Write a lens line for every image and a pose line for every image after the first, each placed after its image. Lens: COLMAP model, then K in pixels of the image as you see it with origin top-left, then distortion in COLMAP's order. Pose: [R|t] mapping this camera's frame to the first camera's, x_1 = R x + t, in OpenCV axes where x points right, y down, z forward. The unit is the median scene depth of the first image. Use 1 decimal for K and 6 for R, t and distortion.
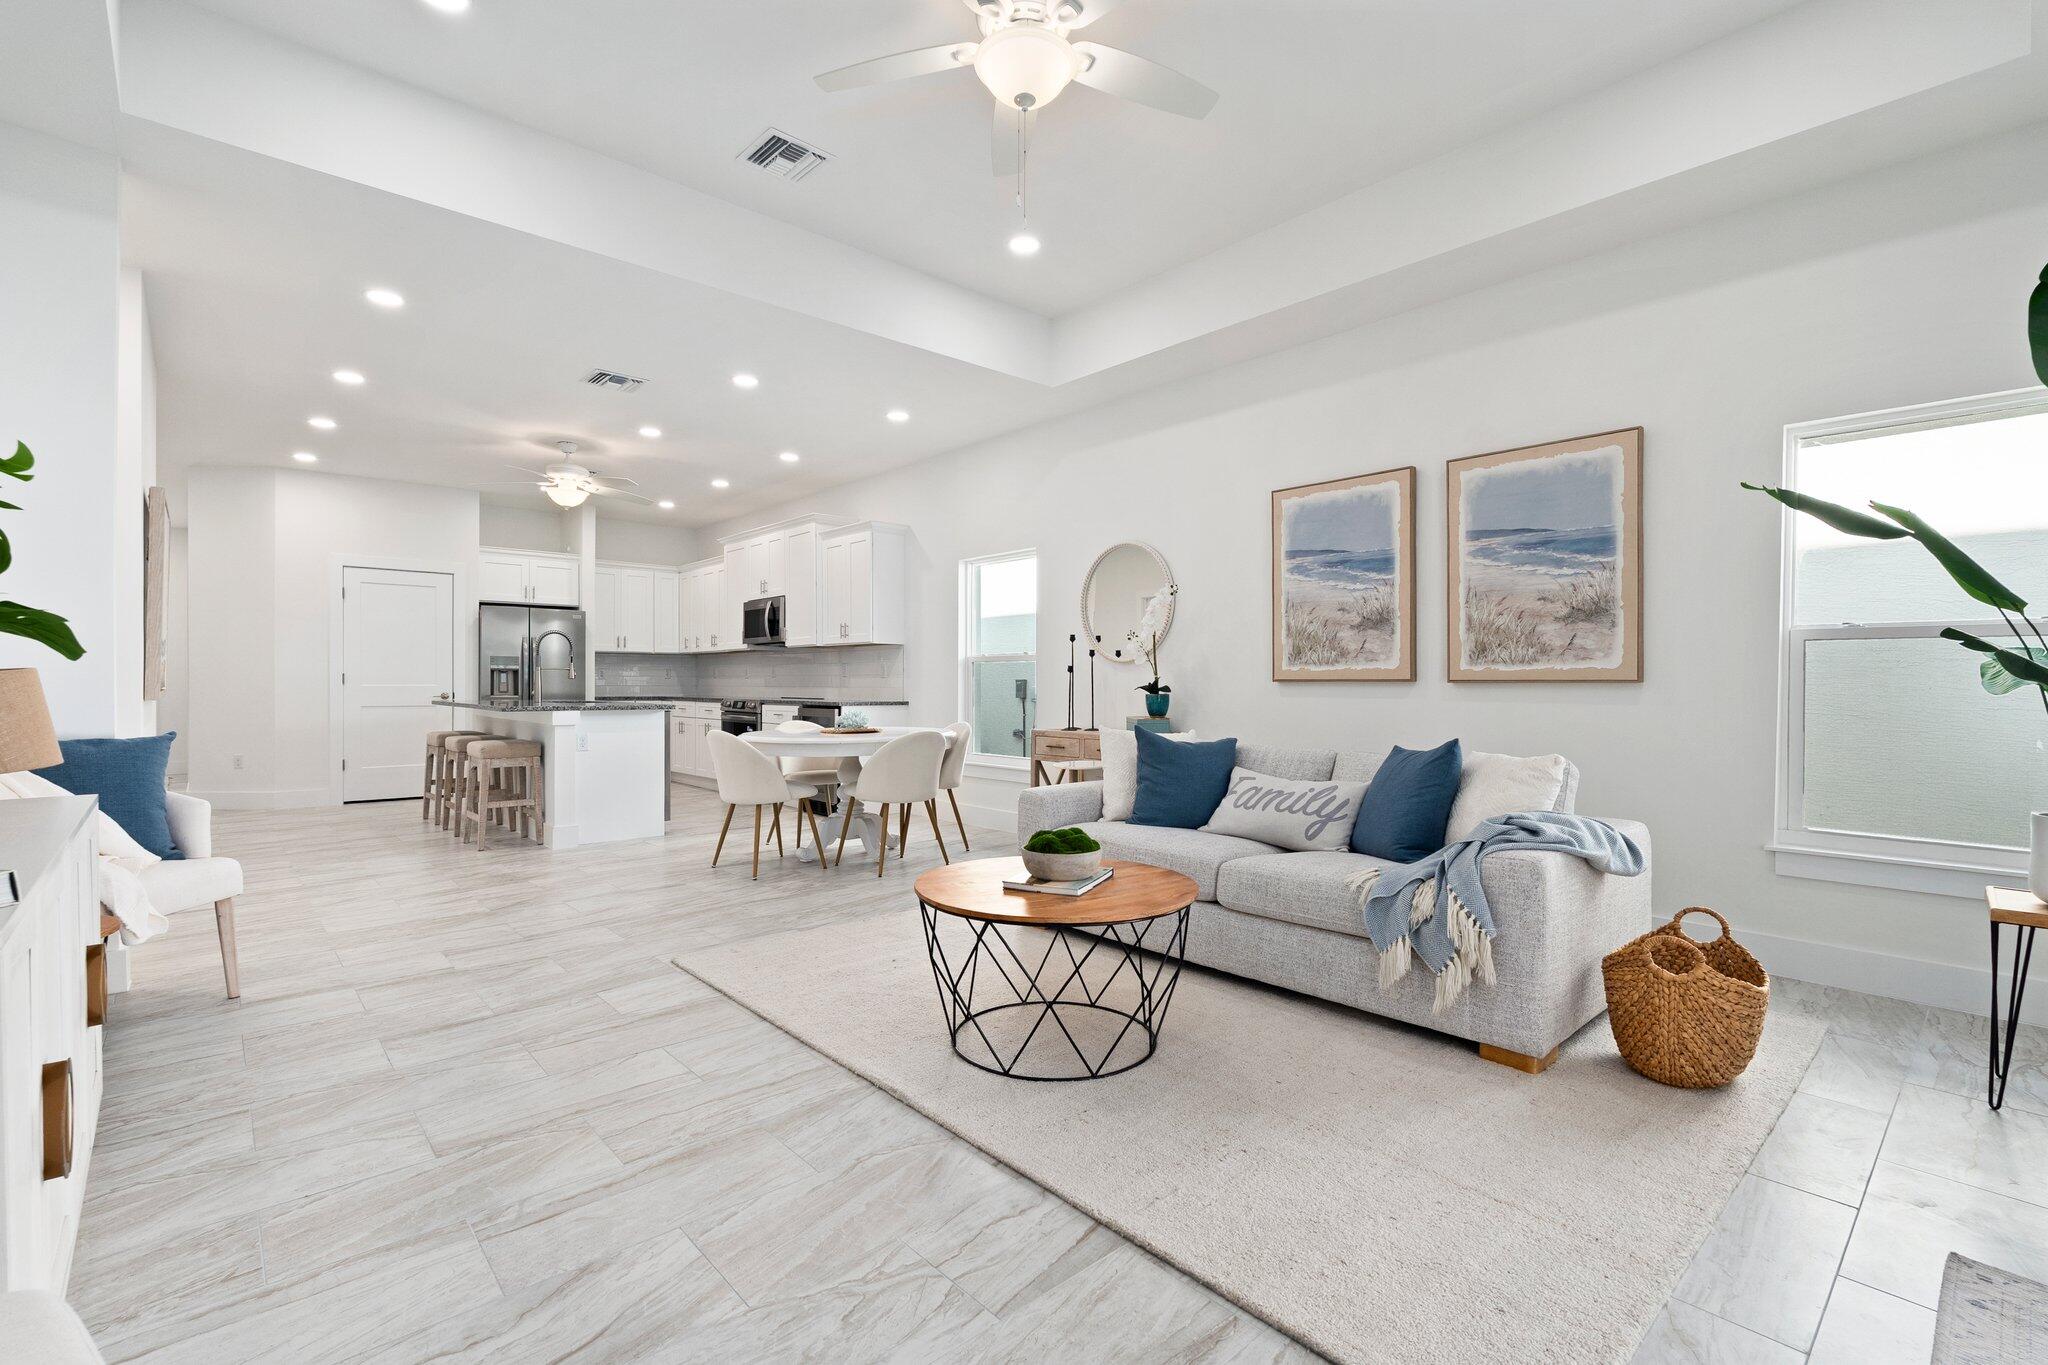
lens RADIAL K [[917.2, 0, 1025.8], [0, 917.2, 688.4], [0, 0, 1]] dist [-0.002383, -0.000049]
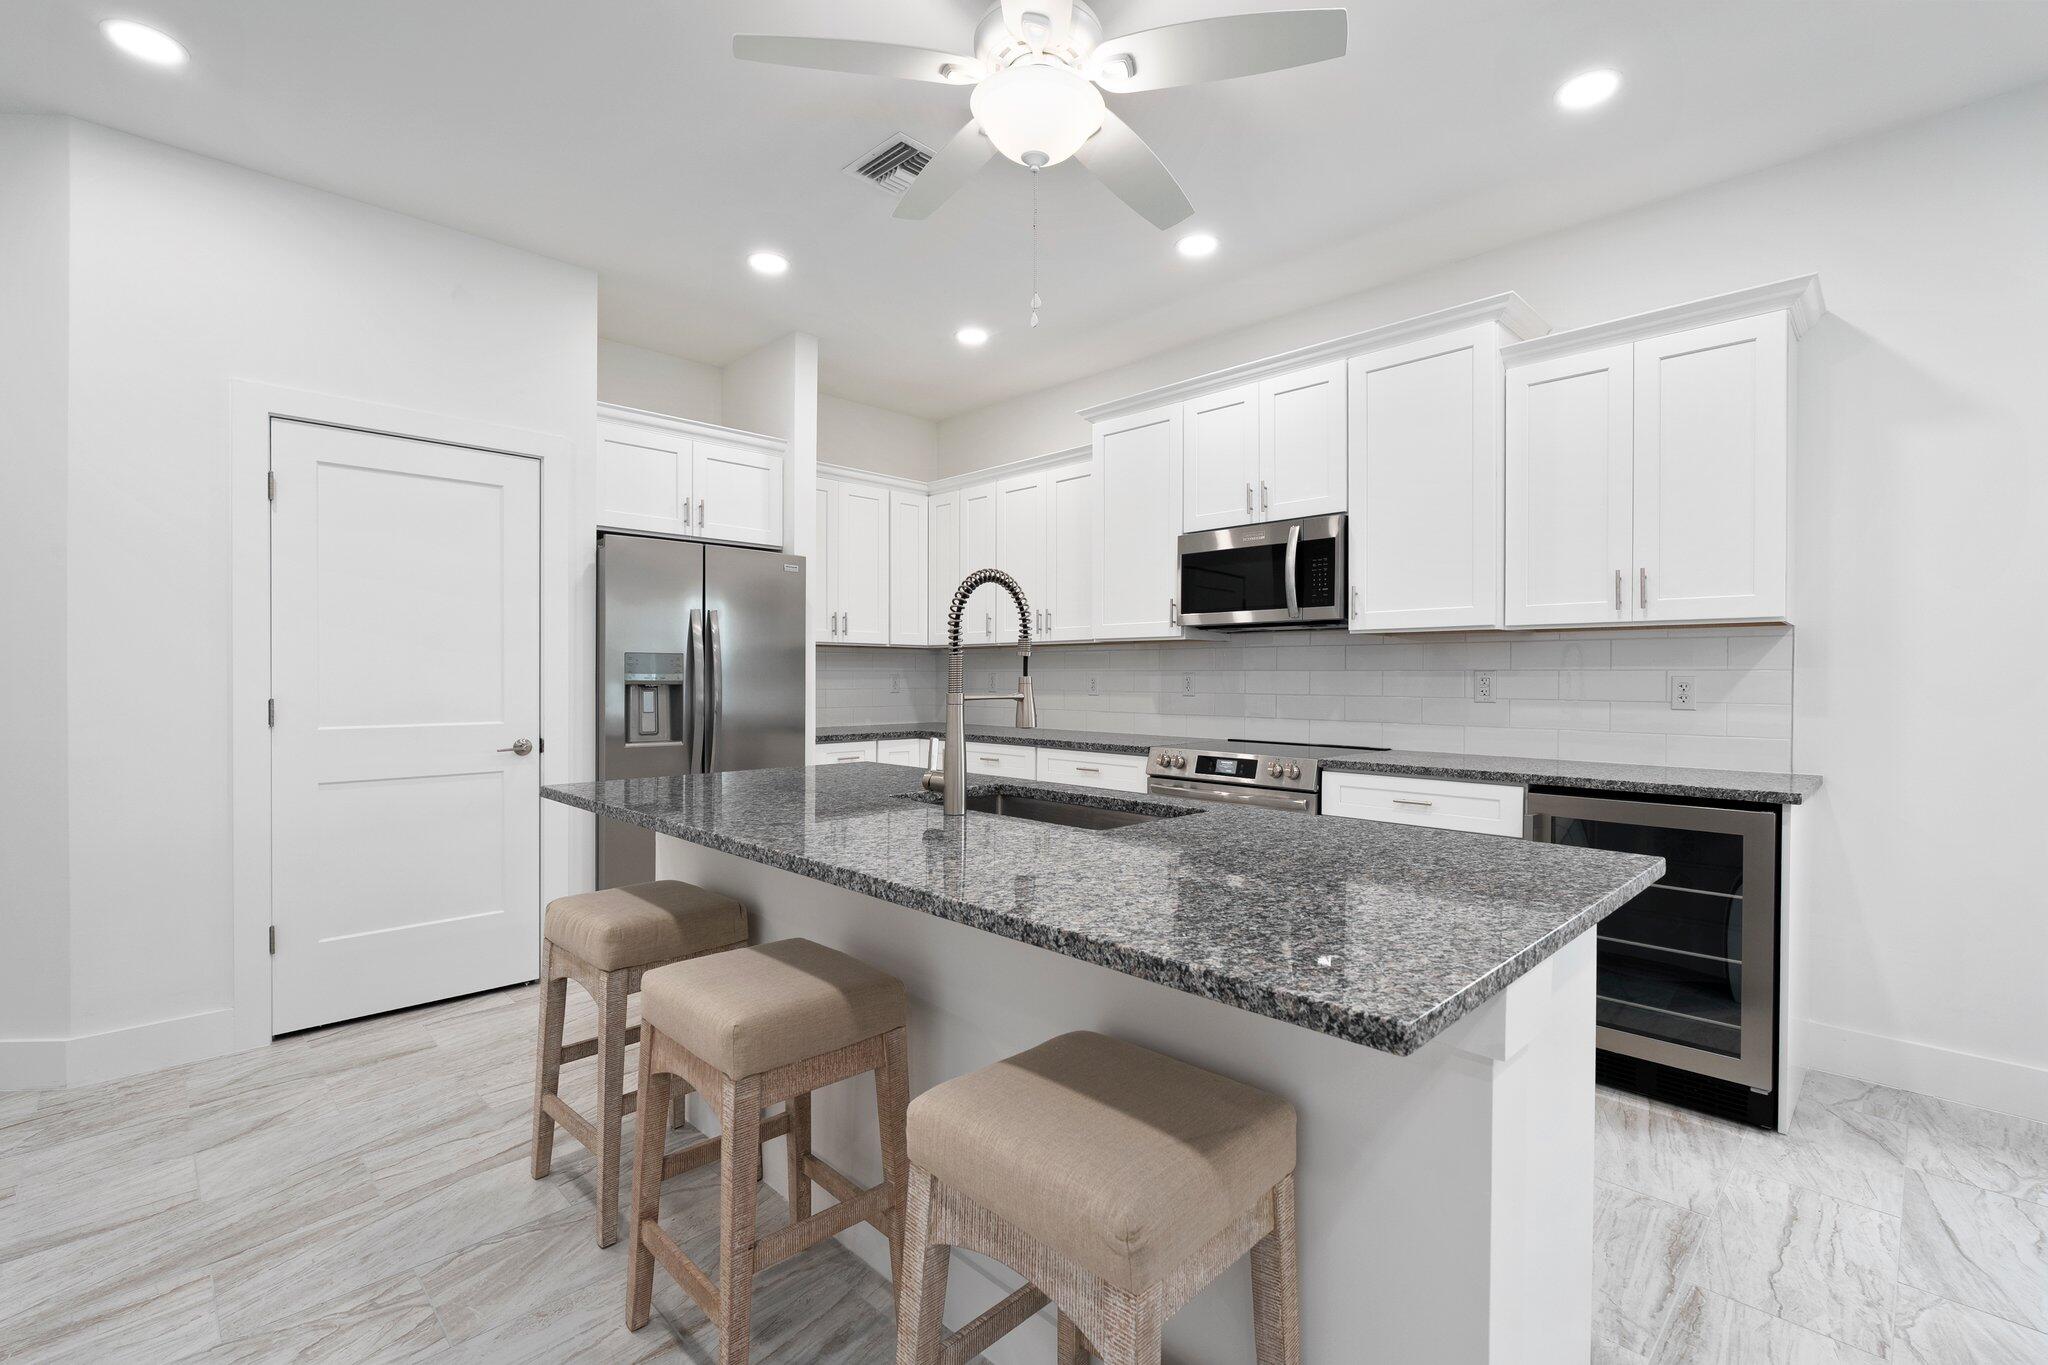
lens RADIAL K [[913.4, 0, 1024.0], [0, 913.4, 682.5], [0, 0, 1]] dist [-0.002467, -0.001071]
pose [[0.999044, 0.000766, 0.043711, -0.596002], [-0.000789, 1.000000, 0.000522, -0.030522], [-0.043711, -0.000556, 0.999044, 0.806980]]
